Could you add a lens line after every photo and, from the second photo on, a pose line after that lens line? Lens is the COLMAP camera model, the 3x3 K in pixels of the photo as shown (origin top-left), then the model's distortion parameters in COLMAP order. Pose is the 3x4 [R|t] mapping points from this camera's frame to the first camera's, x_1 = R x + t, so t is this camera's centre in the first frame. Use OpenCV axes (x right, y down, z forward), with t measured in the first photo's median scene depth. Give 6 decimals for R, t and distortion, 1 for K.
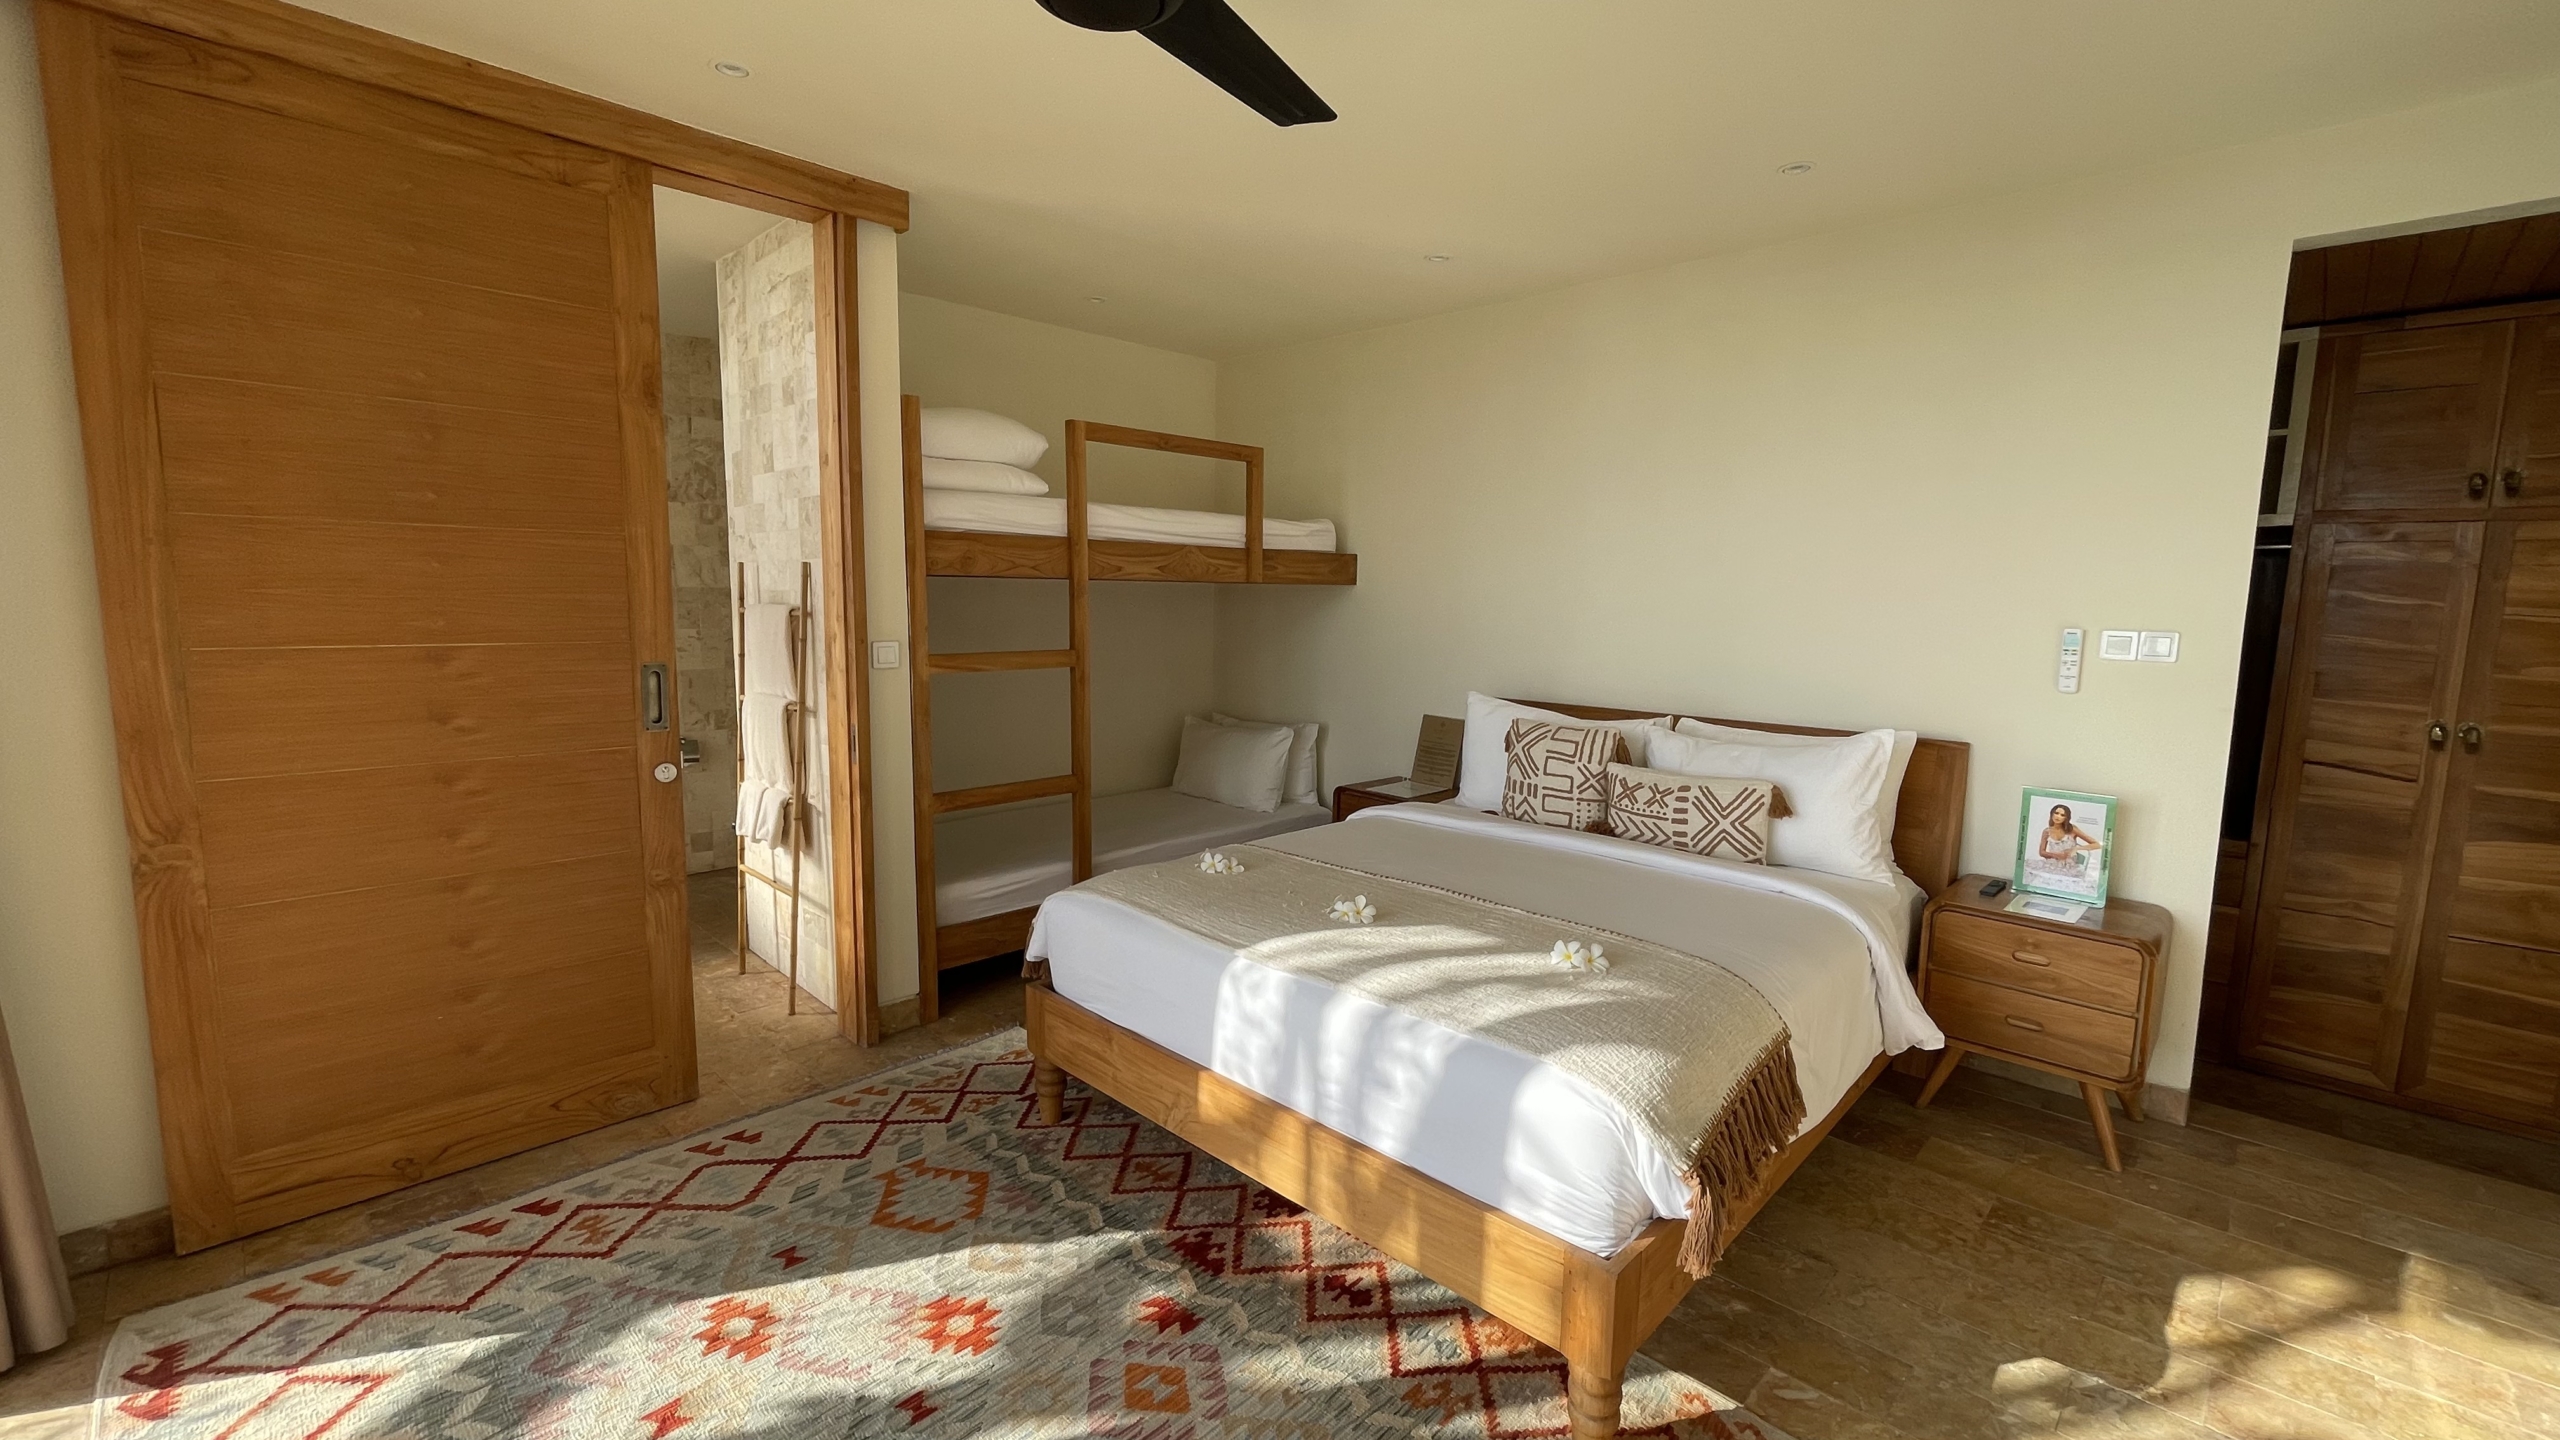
lens RADIAL K [[1045.2, 0, 1275.9], [0, 1045.2, 718.9], [0, 0, 1]] dist [-0.004212, -0.000068]
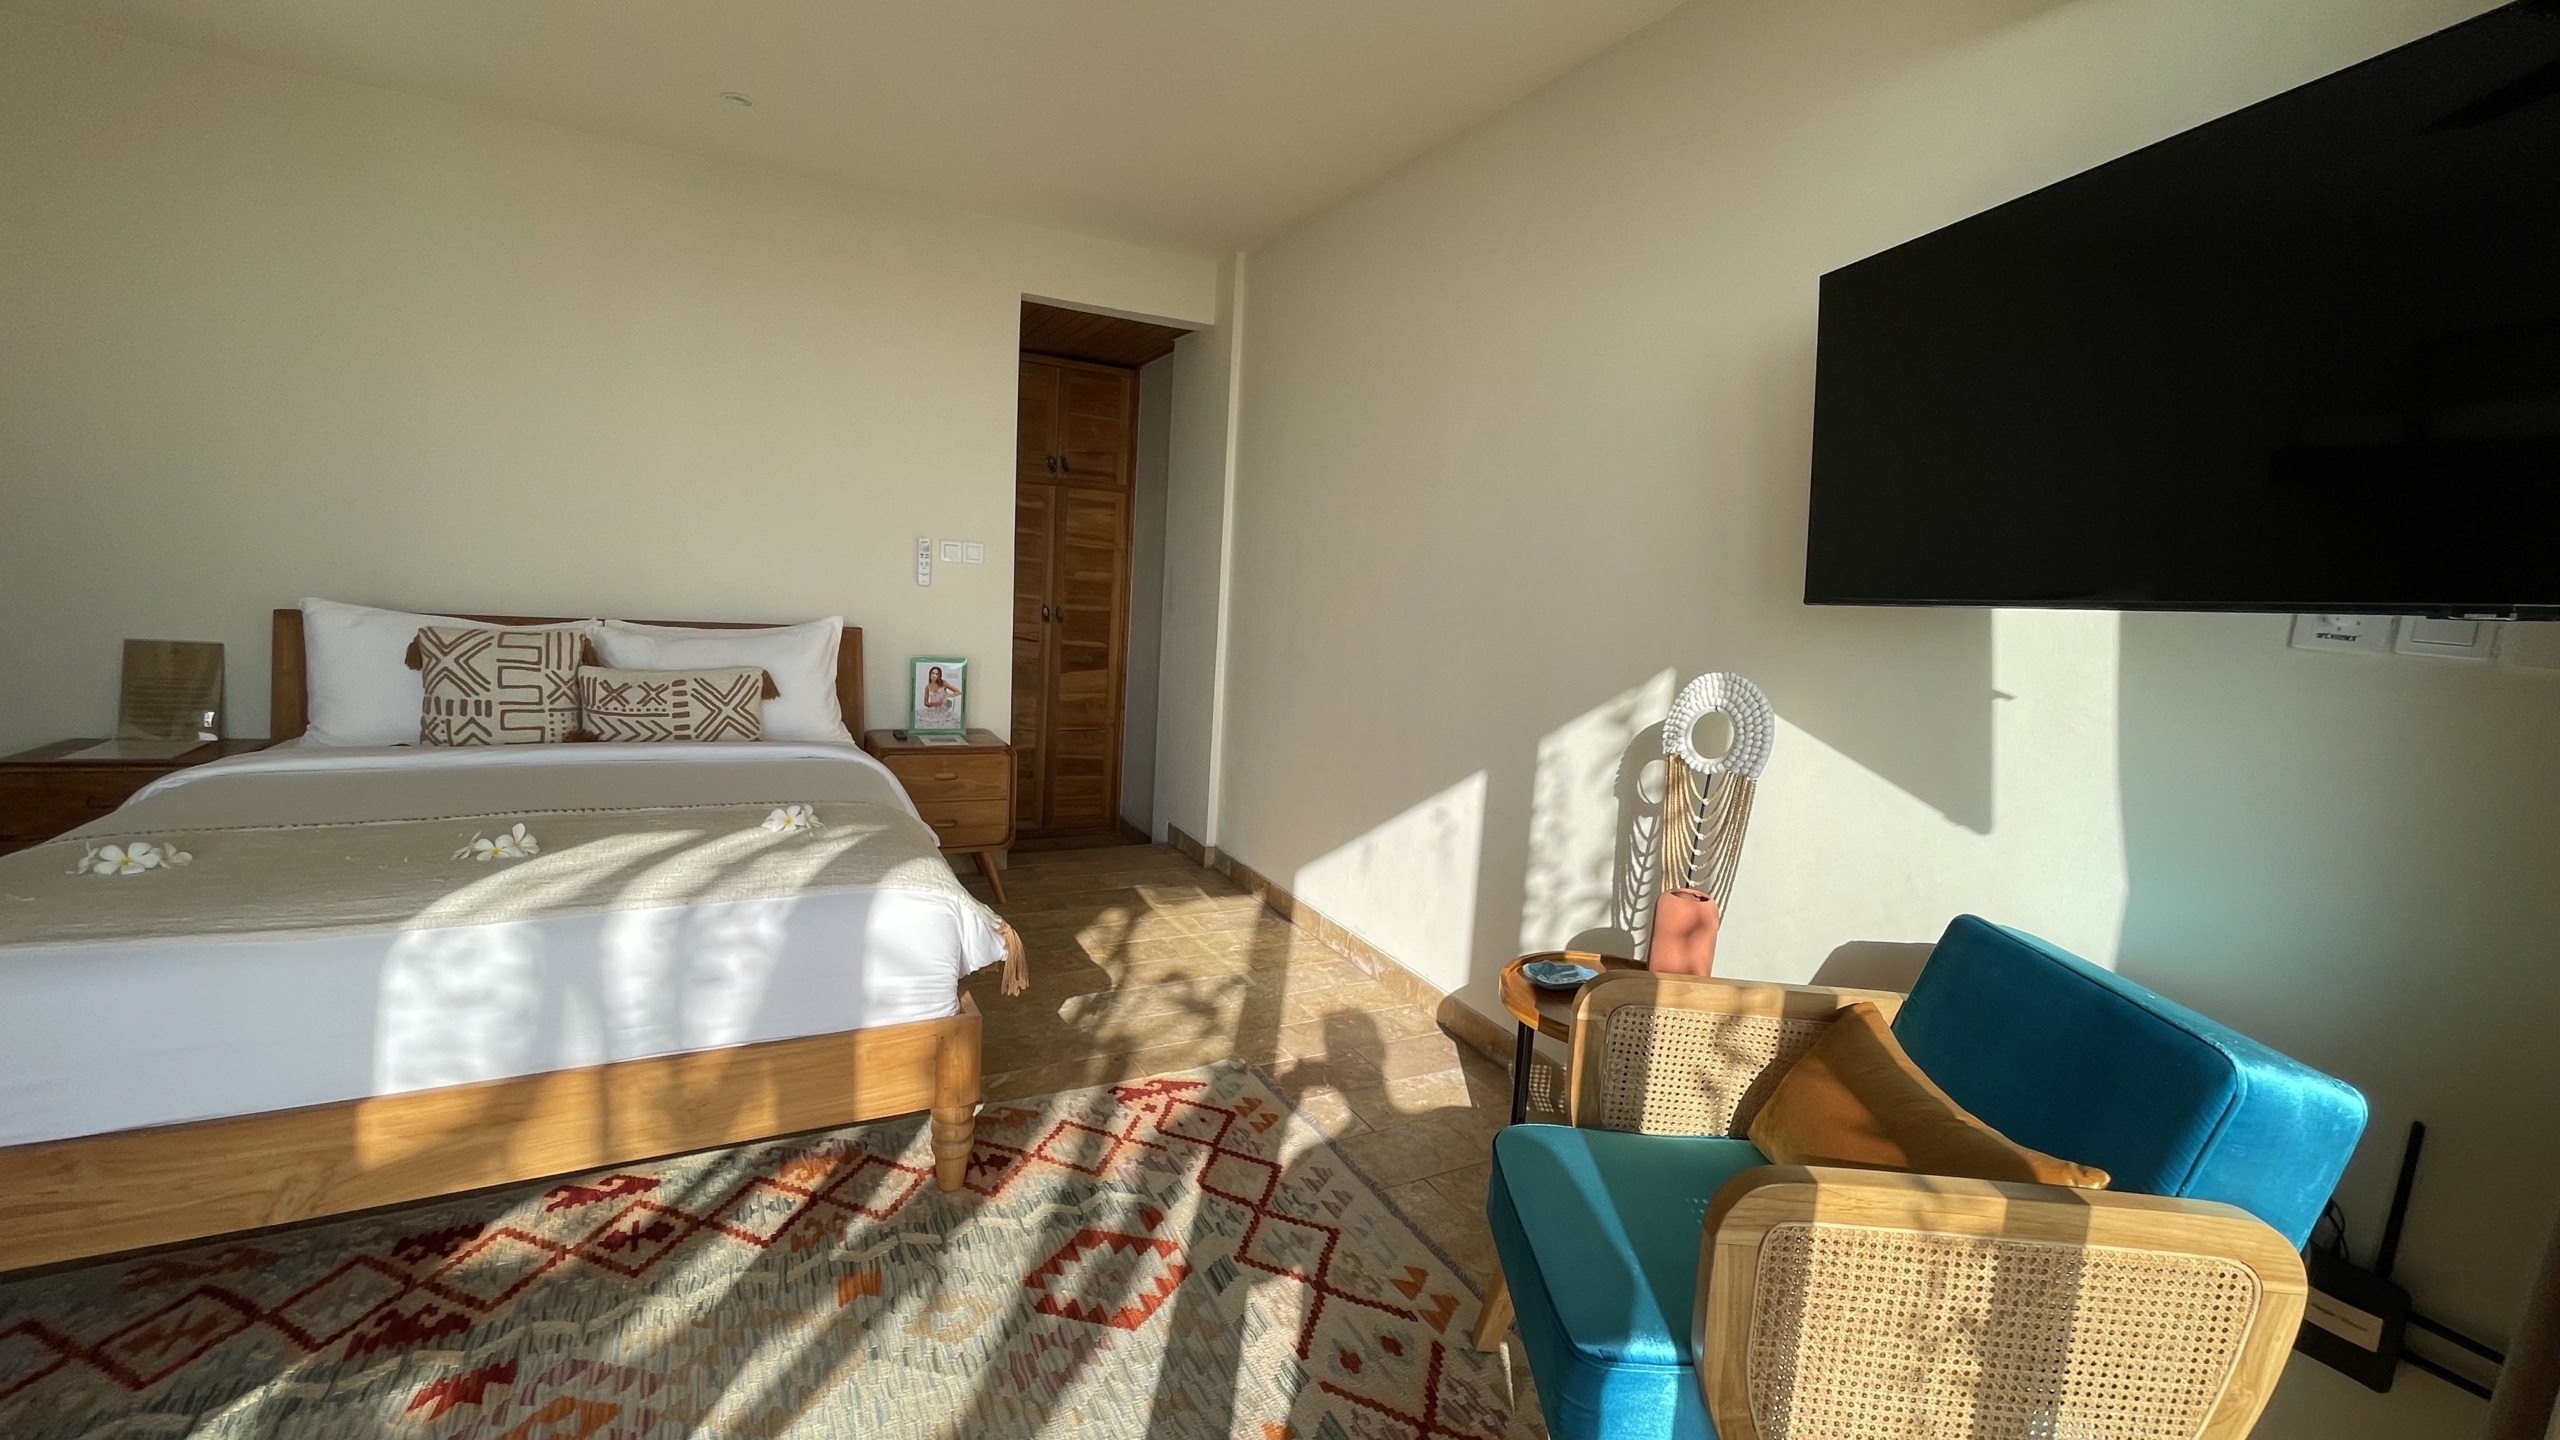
lens RADIAL K [[1046.7, 0, 1274.4], [0, 1046.7, 715.7], [0, 0, 1]] dist [-0.006003, 0.000504]
pose [[0.308541, -0.120386, 0.943562, -0.434022], [0.055574, 0.992546, 0.108463, 0.021401], [-0.949586, 0.018973, 0.312932, 0.136556]]
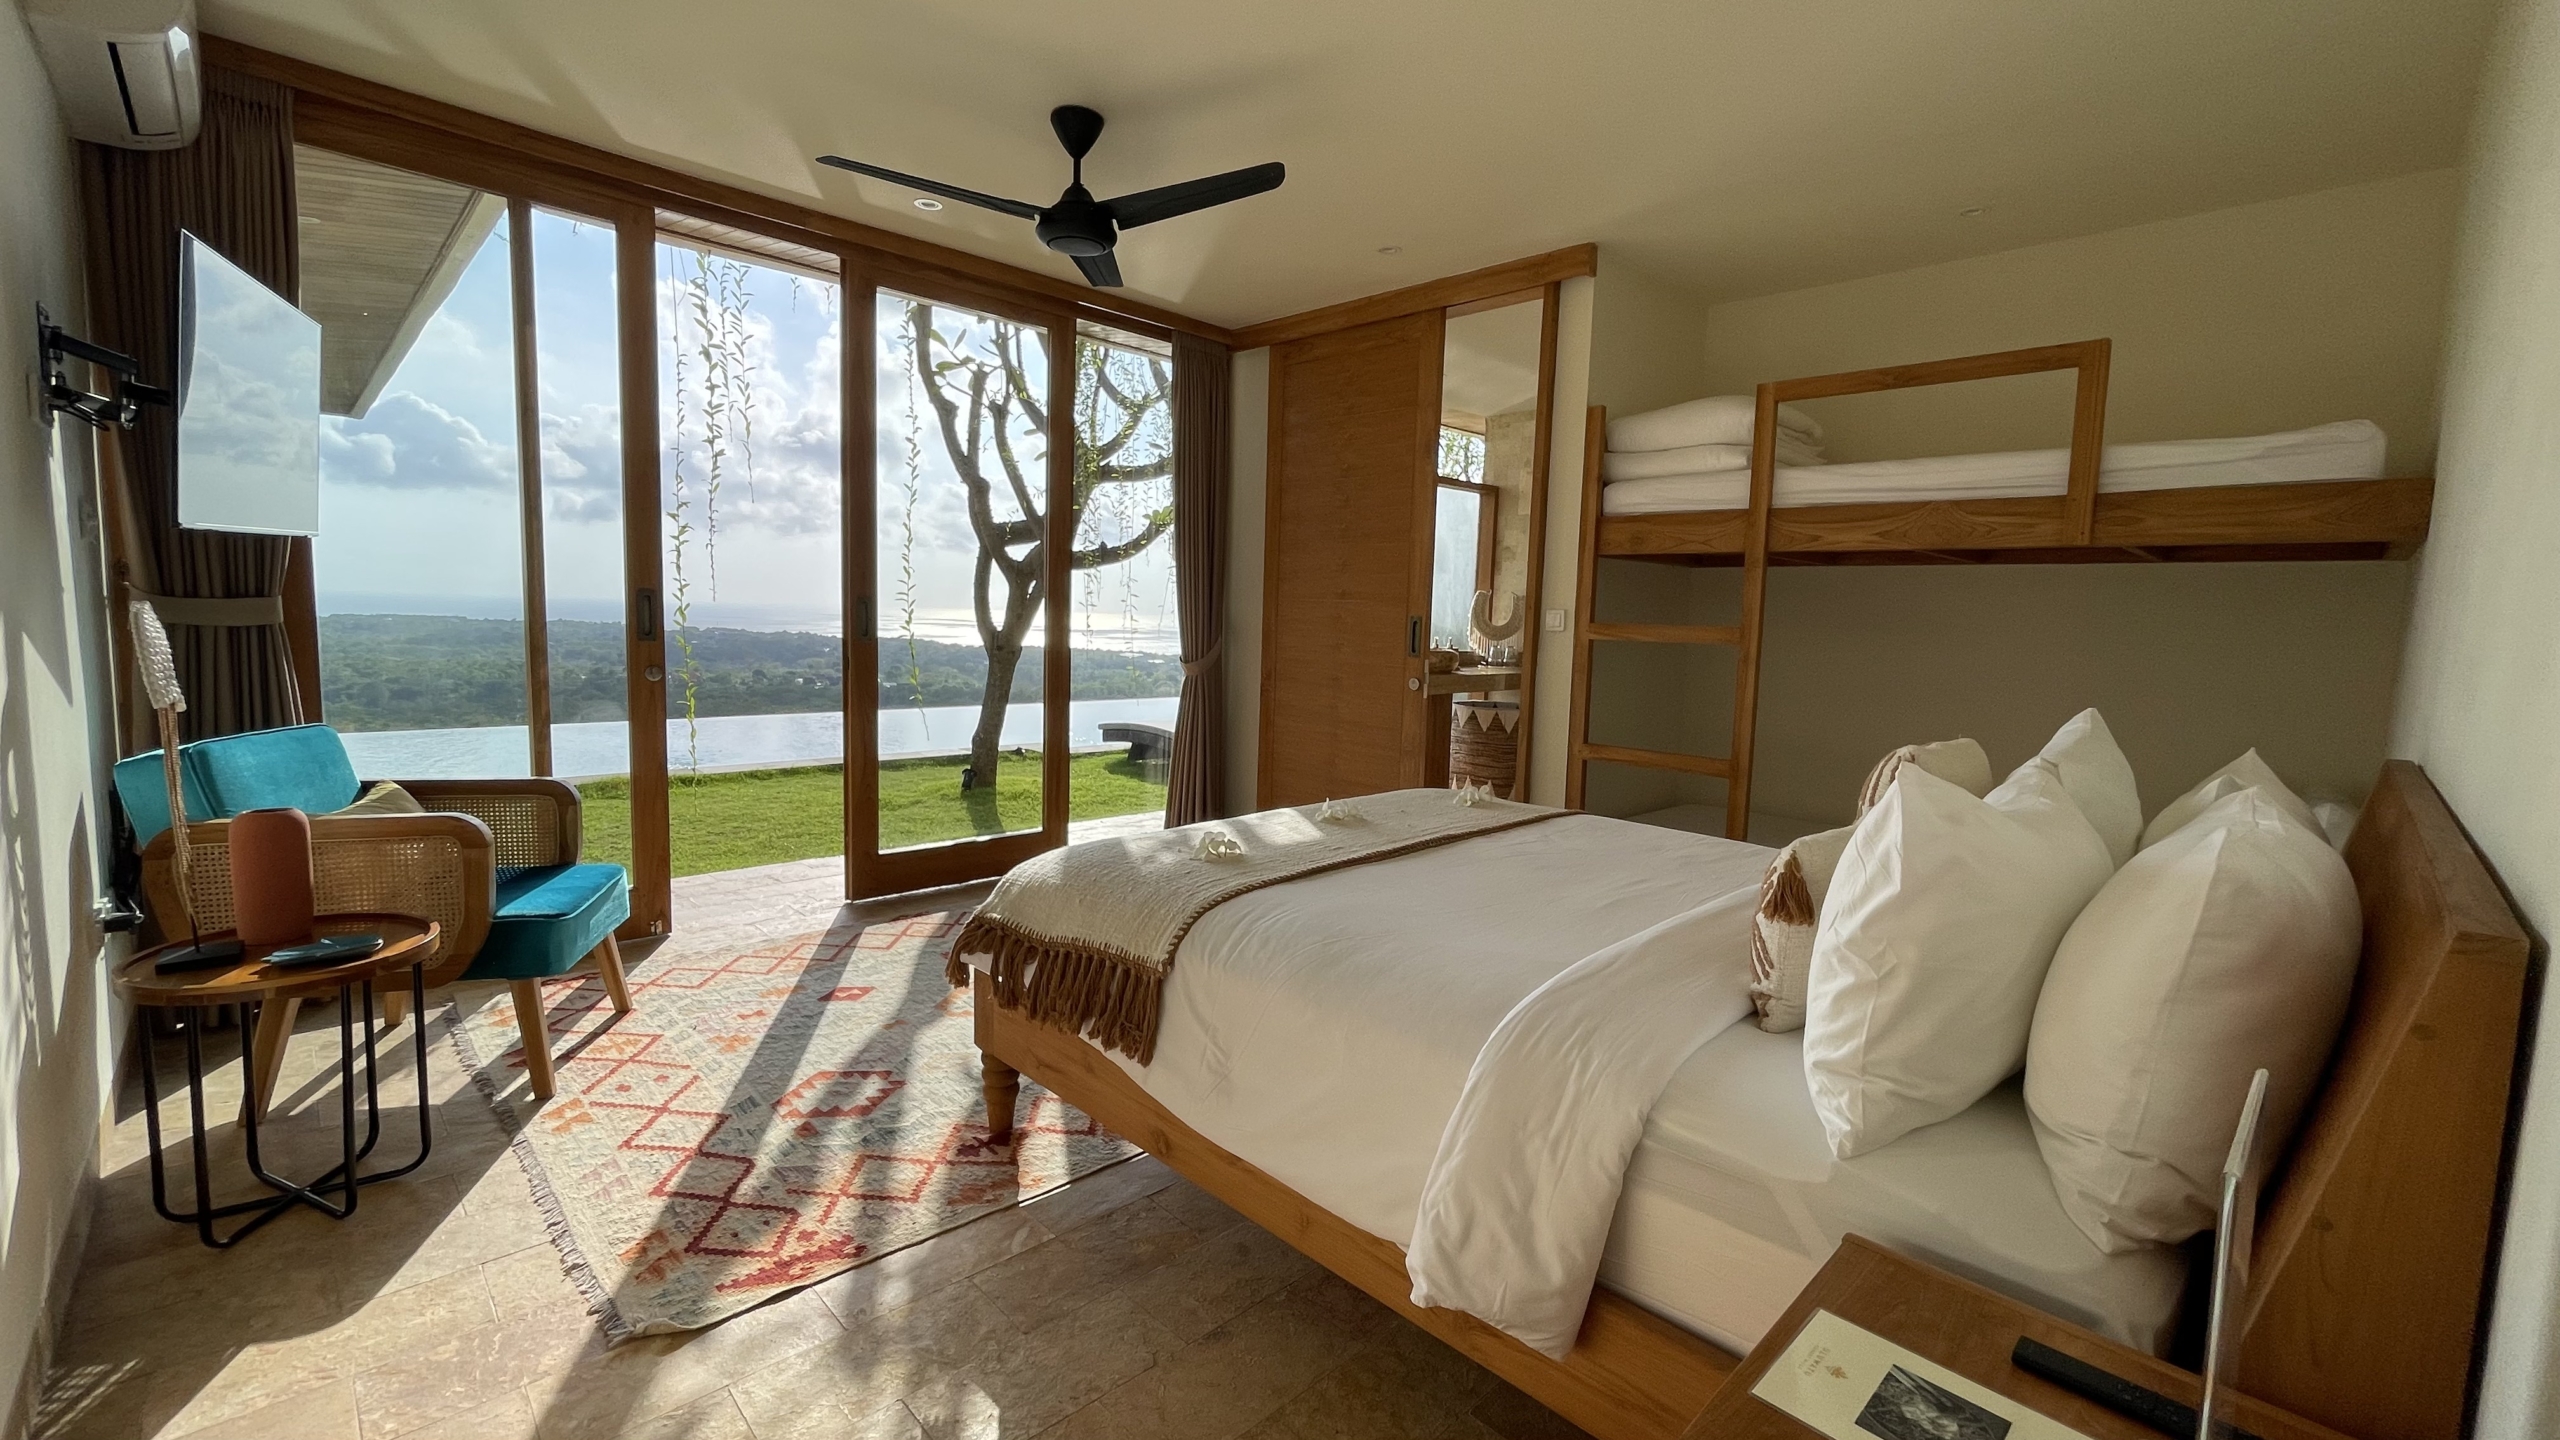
lens RADIAL K [[1046.7, 0, 1274.4], [0, 1046.7, 715.7], [0, 0, 1]] dist [-0.006003, 0.000504]
pose [[-0.015649, 0.082098, -0.996501, 1.015359], [-0.148128, 0.985436, 0.083512, -0.004316], [0.988844, 0.148917, -0.003260, 0.790953]]
